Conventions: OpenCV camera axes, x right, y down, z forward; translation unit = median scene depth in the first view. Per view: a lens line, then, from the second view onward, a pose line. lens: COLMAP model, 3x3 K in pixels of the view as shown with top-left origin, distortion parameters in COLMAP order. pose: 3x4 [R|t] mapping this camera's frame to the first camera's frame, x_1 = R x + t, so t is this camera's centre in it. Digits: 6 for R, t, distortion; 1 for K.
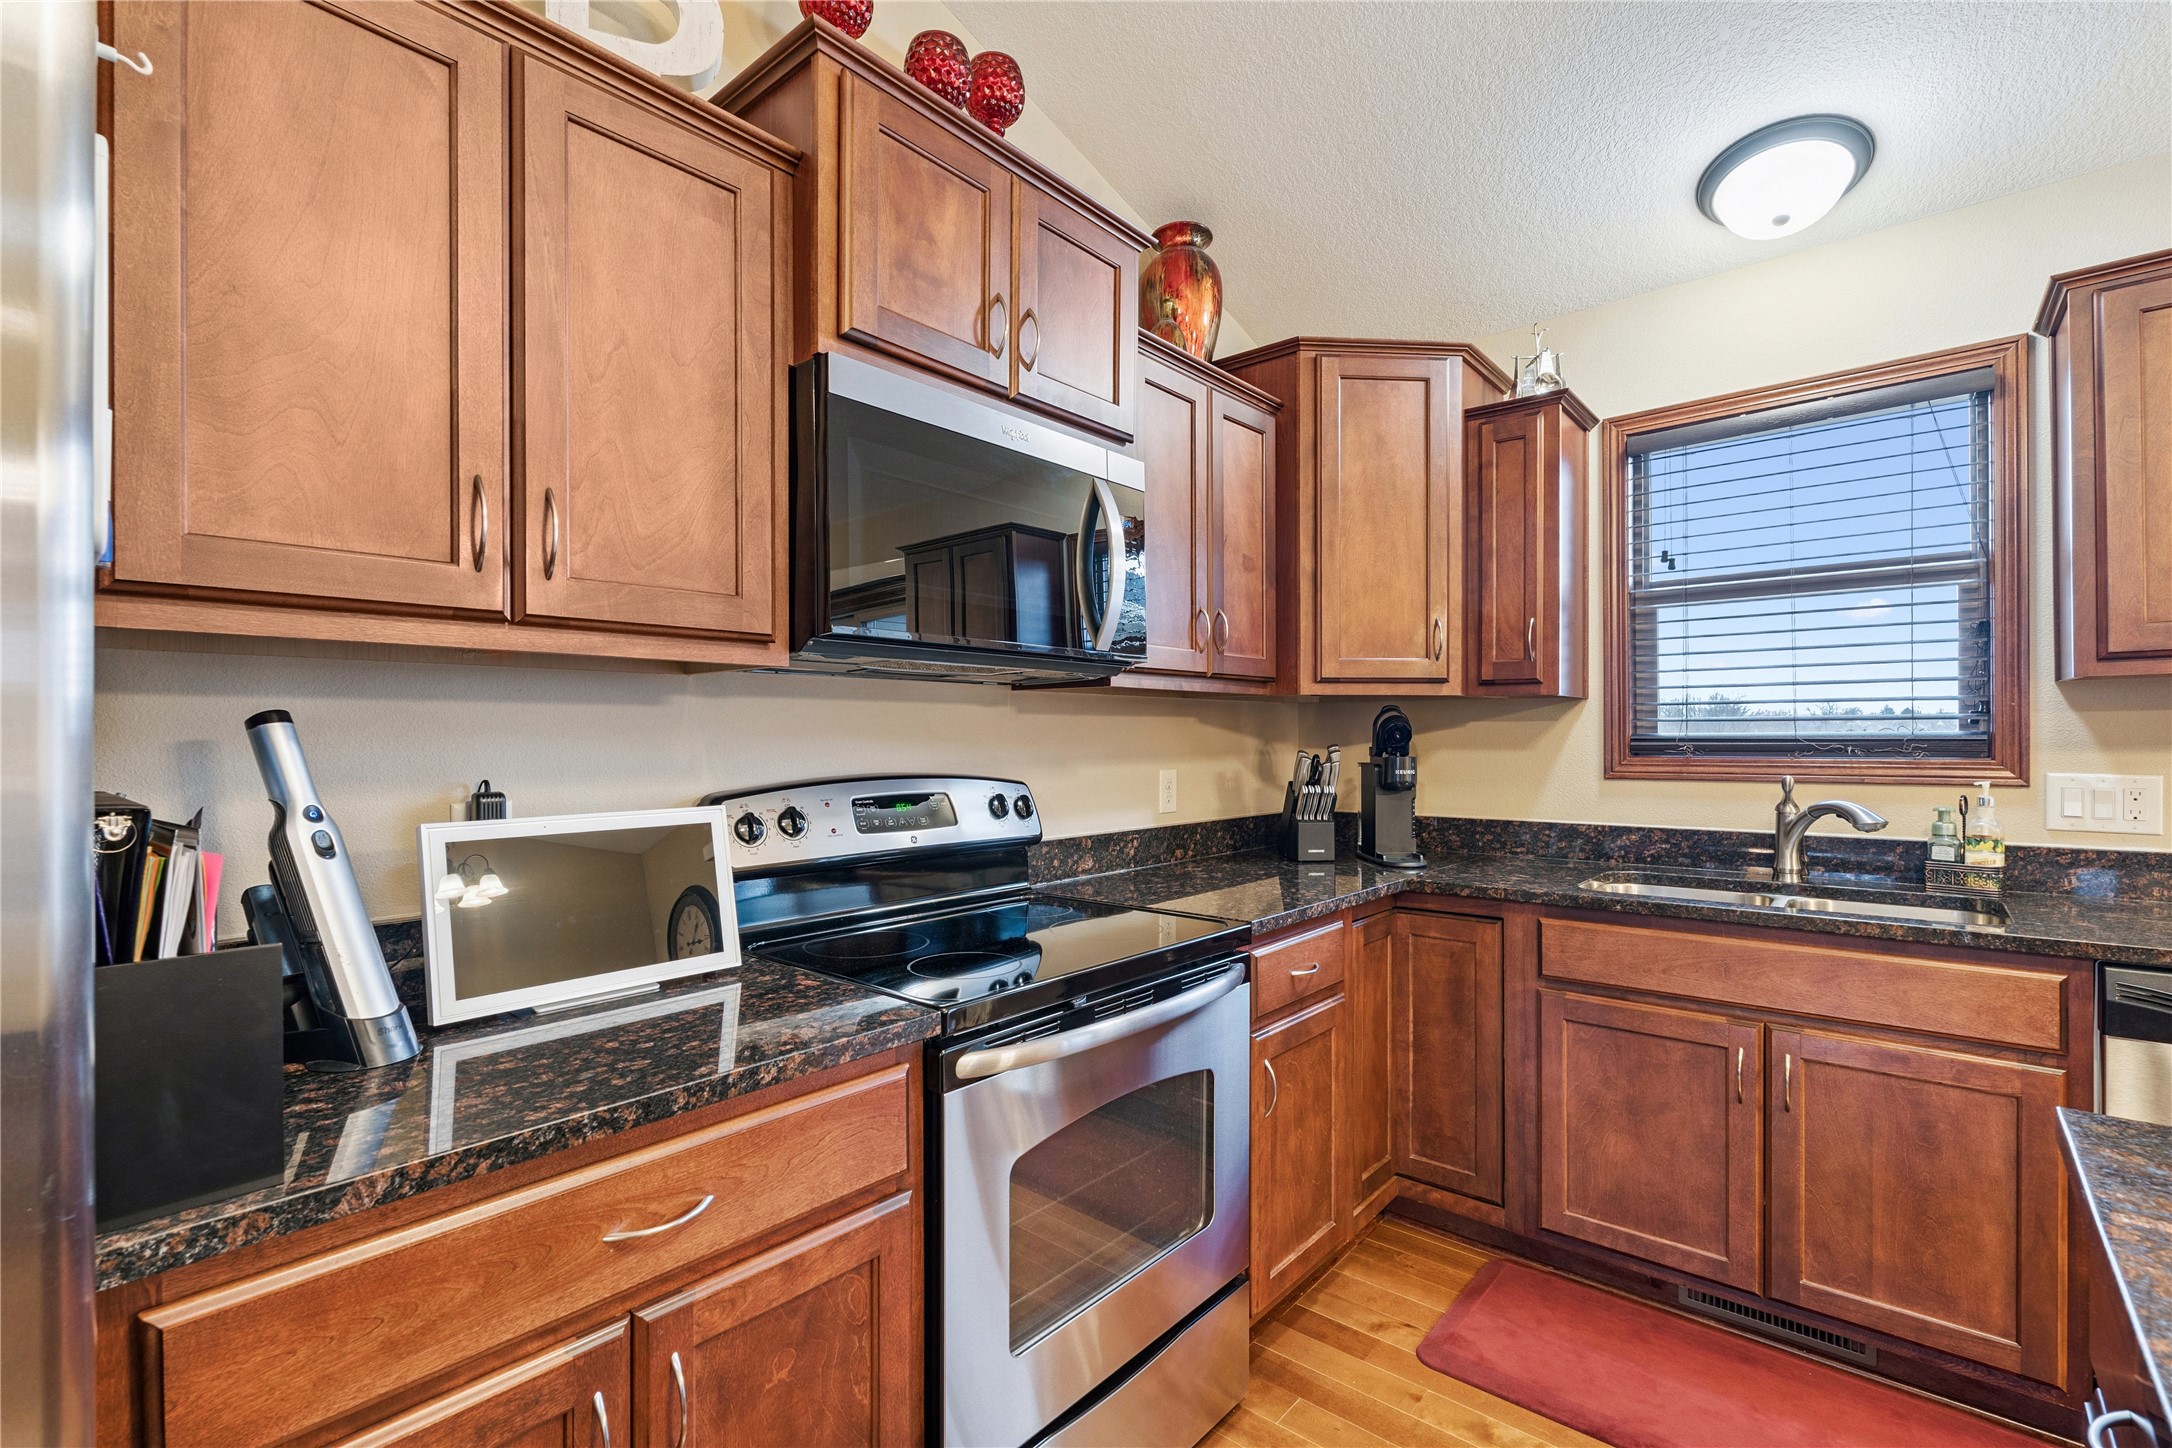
lens RADIAL K [[958.8, 0, 1081.7], [0, 958.8, 729.8], [0, 0, 1]] dist [-0.002660, -0.000228]
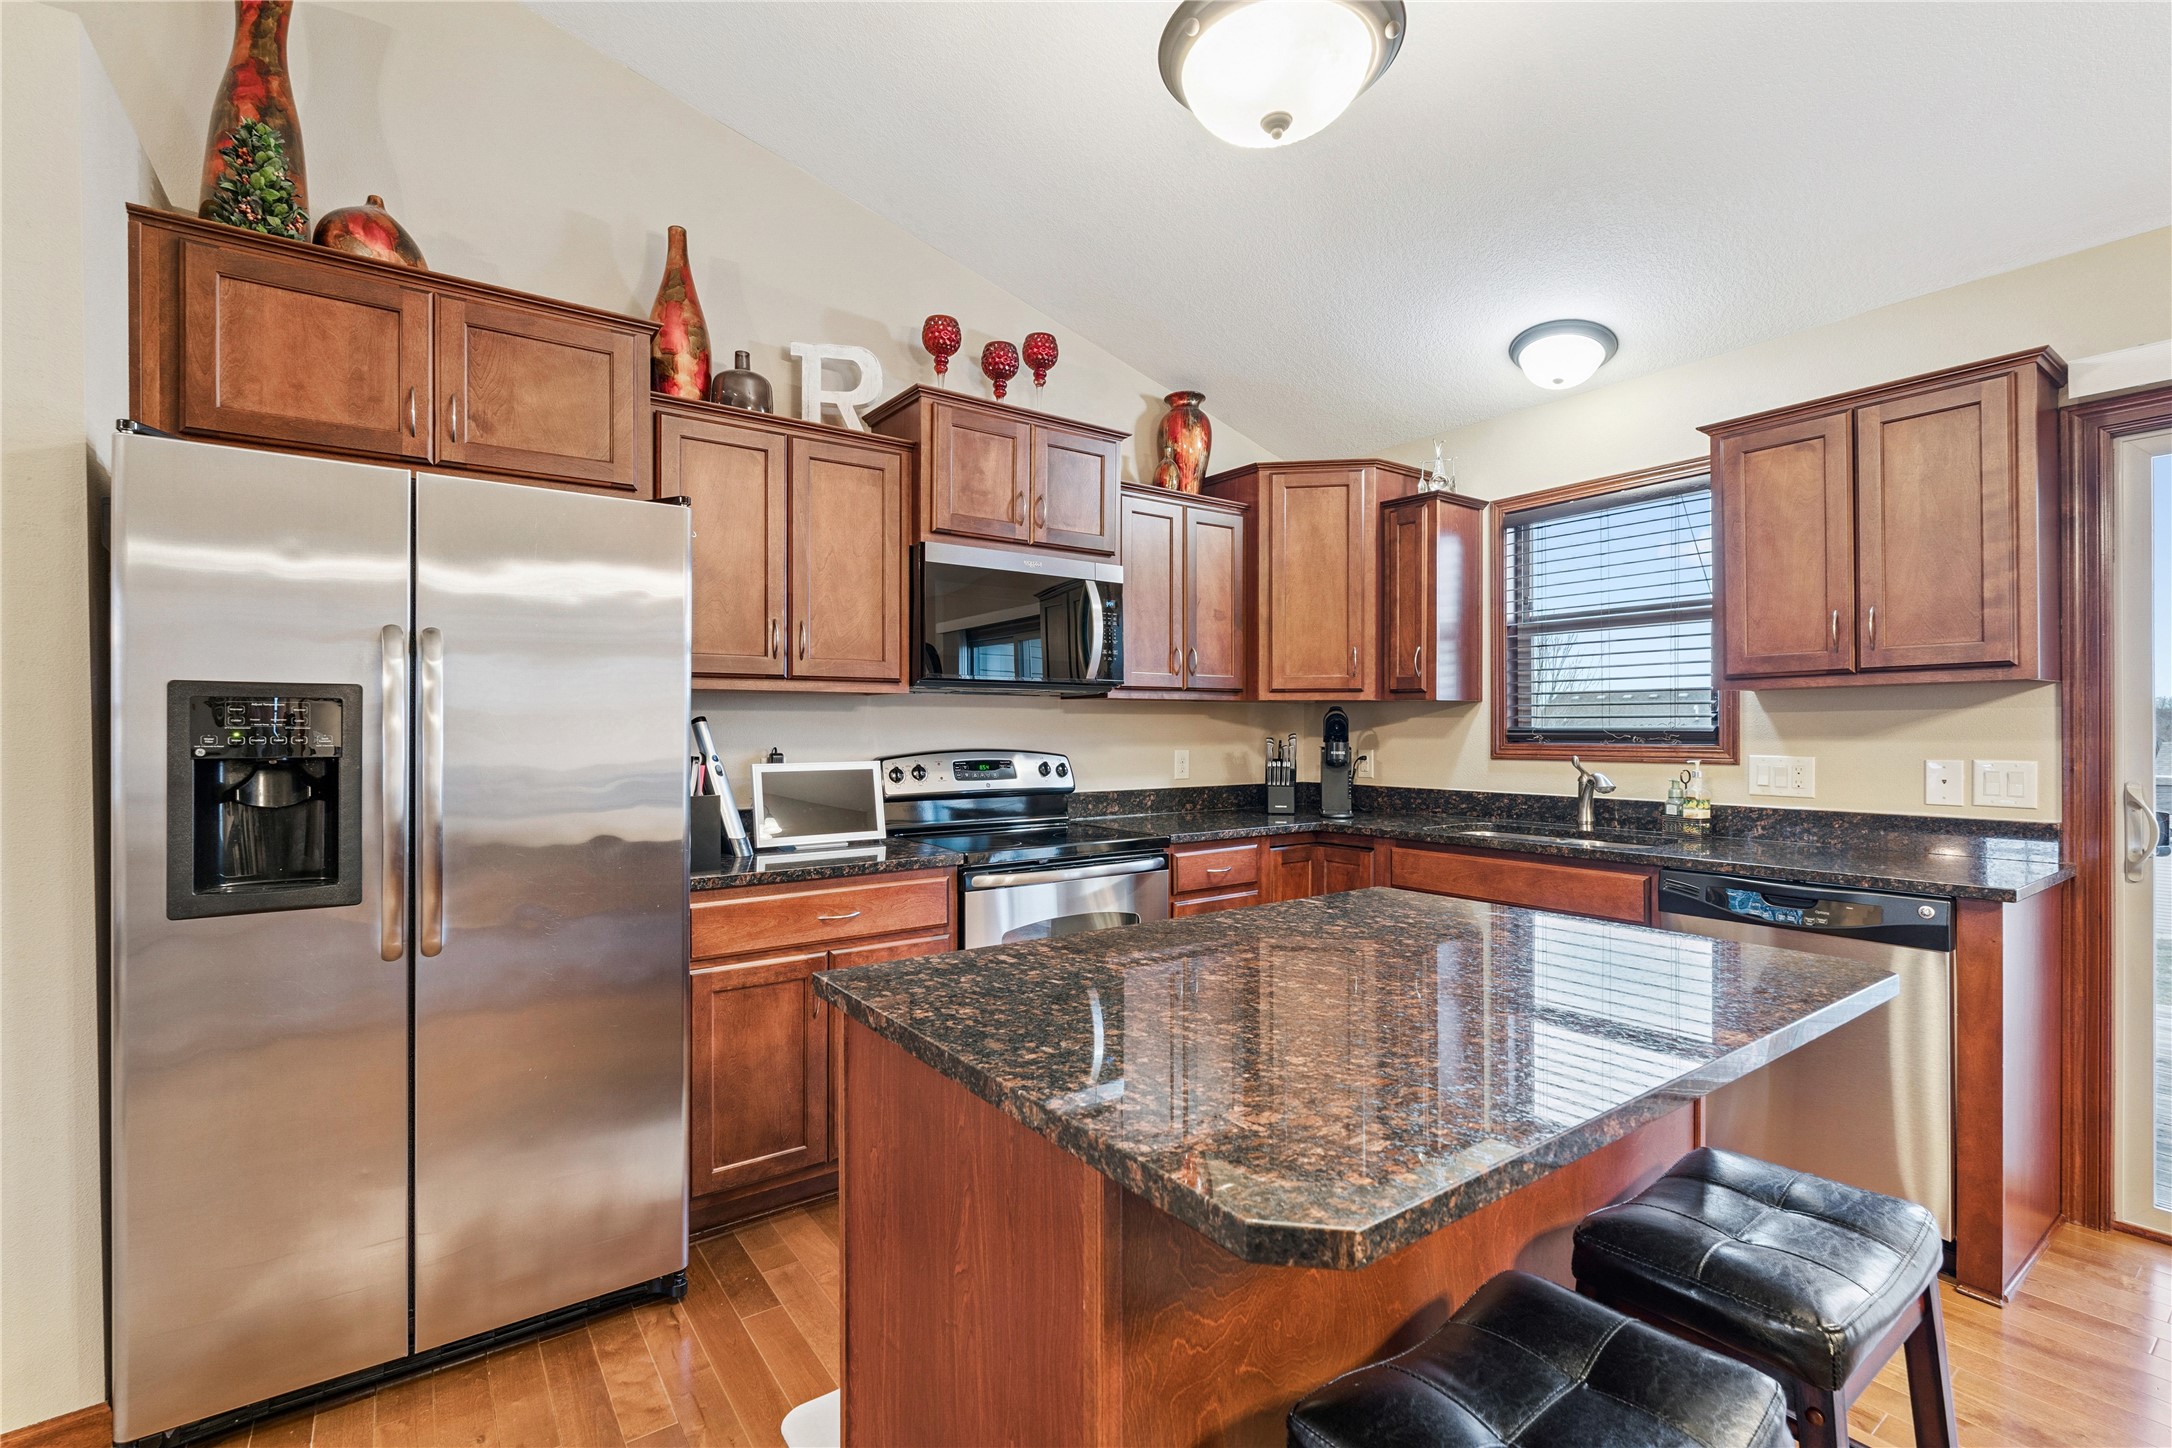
lens RADIAL K [[968.0, 0, 1085.6], [0, 968.0, 715.9], [0, 0, 1]] dist [-0.002324, 0.000236]
pose [[0.973586, 0.000411, -0.228322, 0.345944], [-0.001274, 0.999993, -0.003636, -0.006880], [0.228319, 0.003831, 0.973579, -0.599609]]
